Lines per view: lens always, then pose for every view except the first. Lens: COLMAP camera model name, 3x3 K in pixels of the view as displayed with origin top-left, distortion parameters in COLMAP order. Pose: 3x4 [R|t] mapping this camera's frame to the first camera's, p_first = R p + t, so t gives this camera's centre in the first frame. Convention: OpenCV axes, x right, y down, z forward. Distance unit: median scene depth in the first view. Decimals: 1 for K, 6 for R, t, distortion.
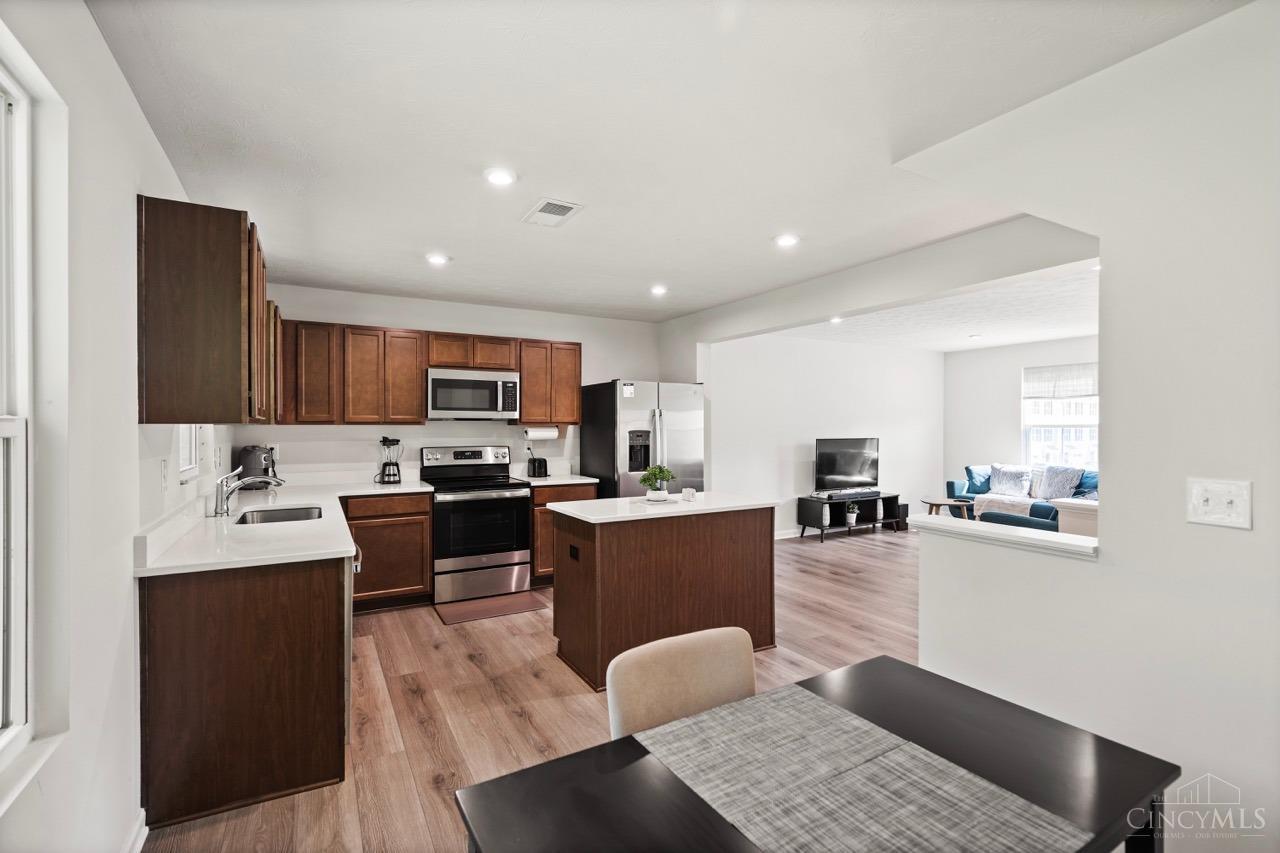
lens RADIAL K [[573.5, 0, 637.7], [0, 573.5, 428.3], [0, 0, 1]] dist [-0.000189, -0.000425]
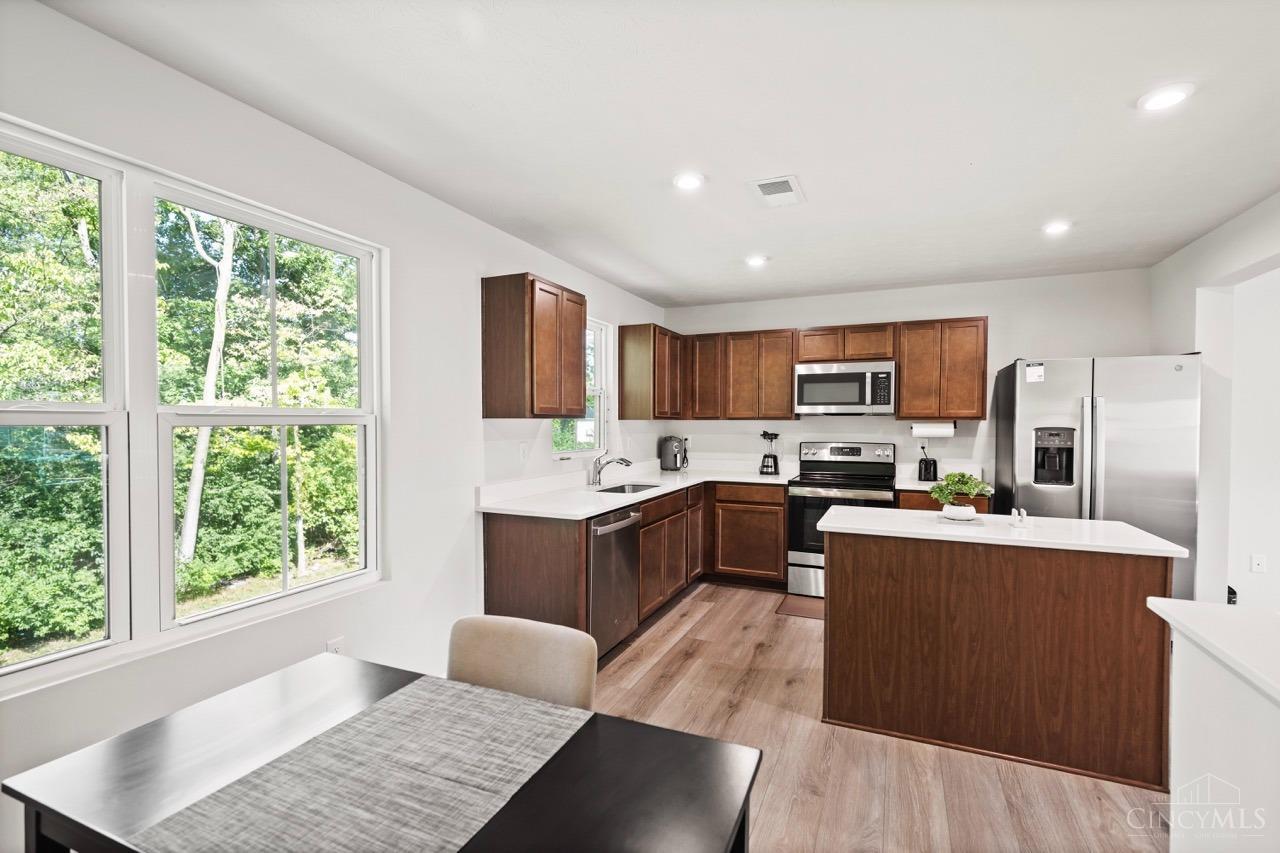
lens RADIAL K [[573.5, 0, 637.7], [0, 573.5, 433.9], [0, 0, 1]] dist [-0.000189, -0.000425]
pose [[0.588319, 0.016868, -0.808453, 0.294673], [-0.005101, 0.999840, 0.017149, 0.002679], [0.808613, -0.005965, 0.588310, 0.161049]]
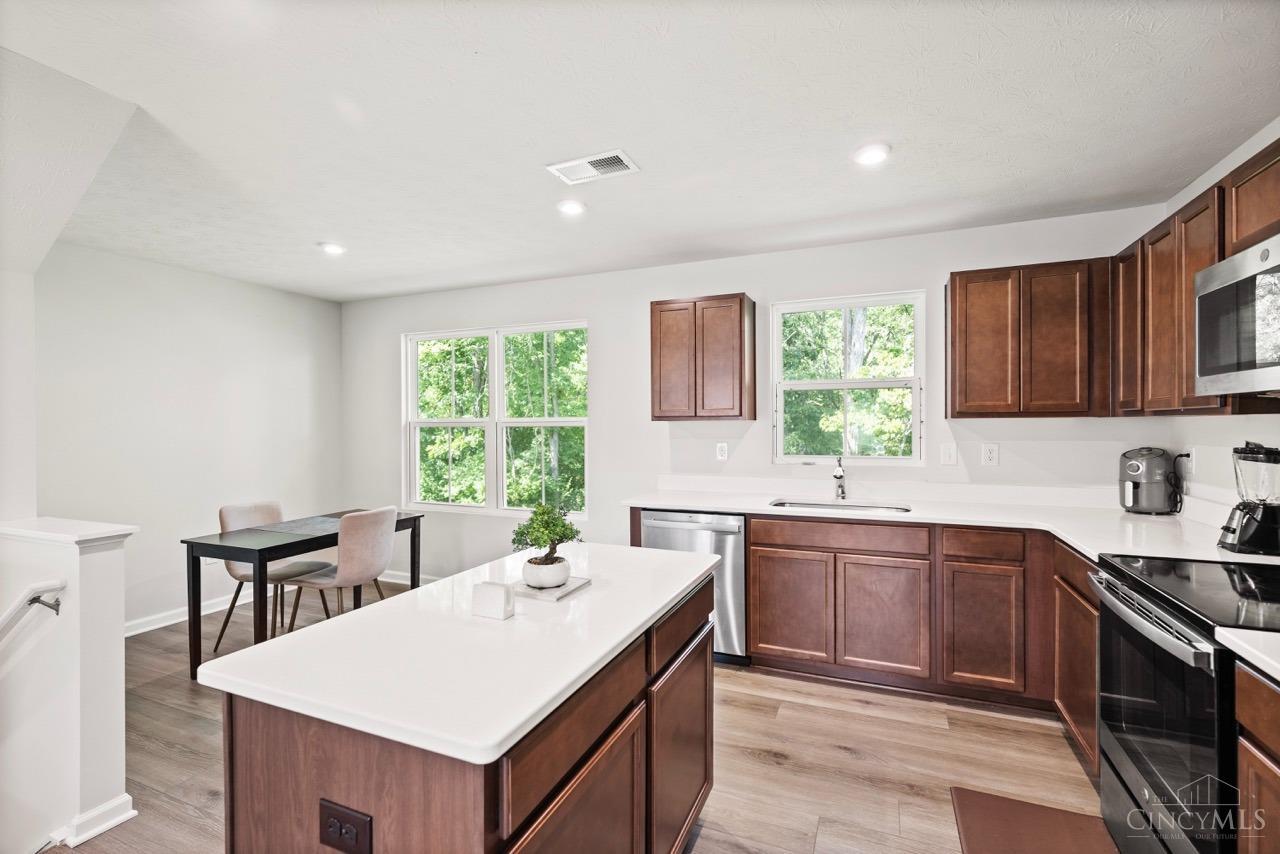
lens RADIAL K [[573.5, 0, 637.2], [0, 573.5, 425.2], [0, 0, 1]] dist [-0.000189, -0.000425]
pose [[-0.797370, 0.004616, -0.603473, 0.188795], [0.002691, 0.999988, 0.004093, -0.000618], [0.603485, 0.001639, -0.797373, 1.054383]]
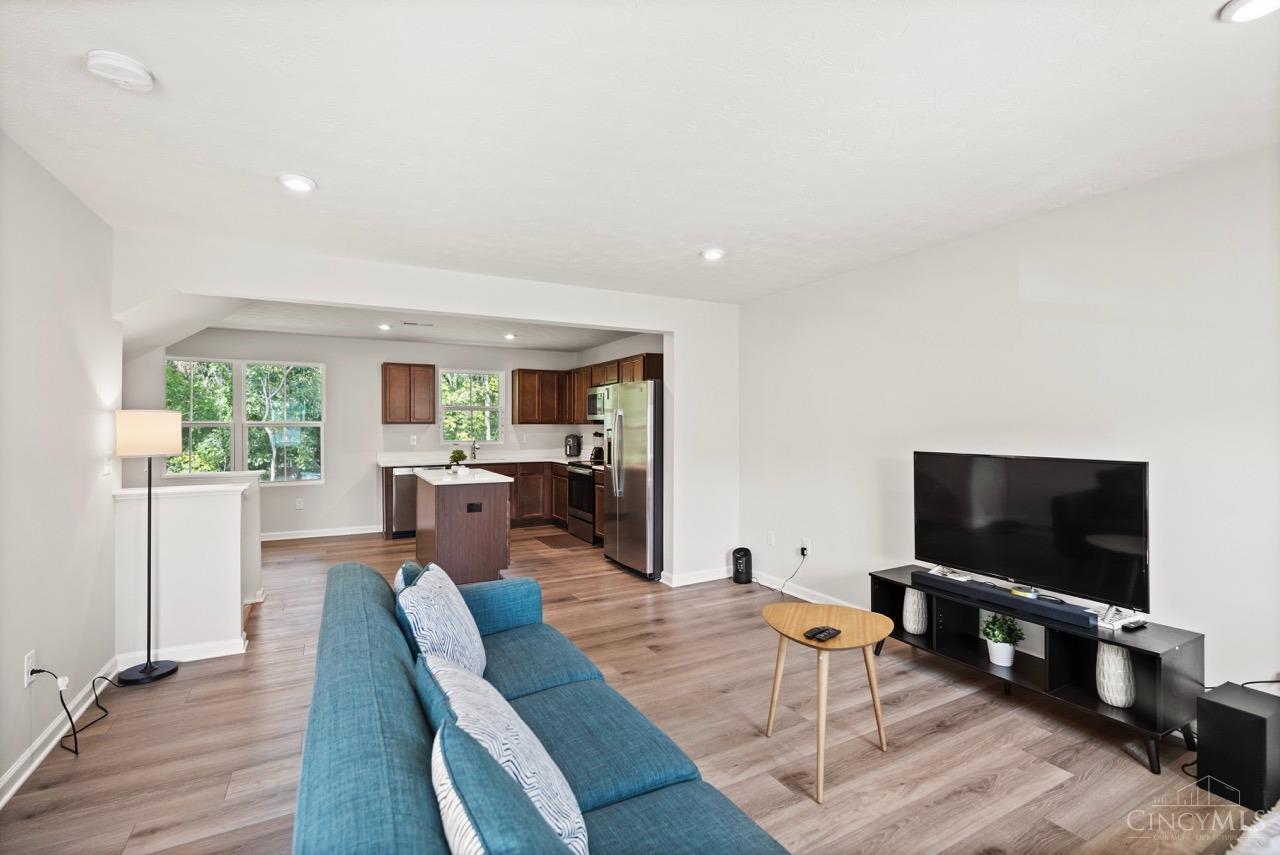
lens RADIAL K [[573.5, 0, 632.9], [0, 573.5, 428.9], [0, 0, 1]] dist [-0.000189, -0.000425]
pose [[-0.030252, 0.007004, -0.999518, 1.193170], [-0.005025, 0.999962, 0.007159, -0.004805], [0.999530, 0.005239, -0.030215, 1.142793]]
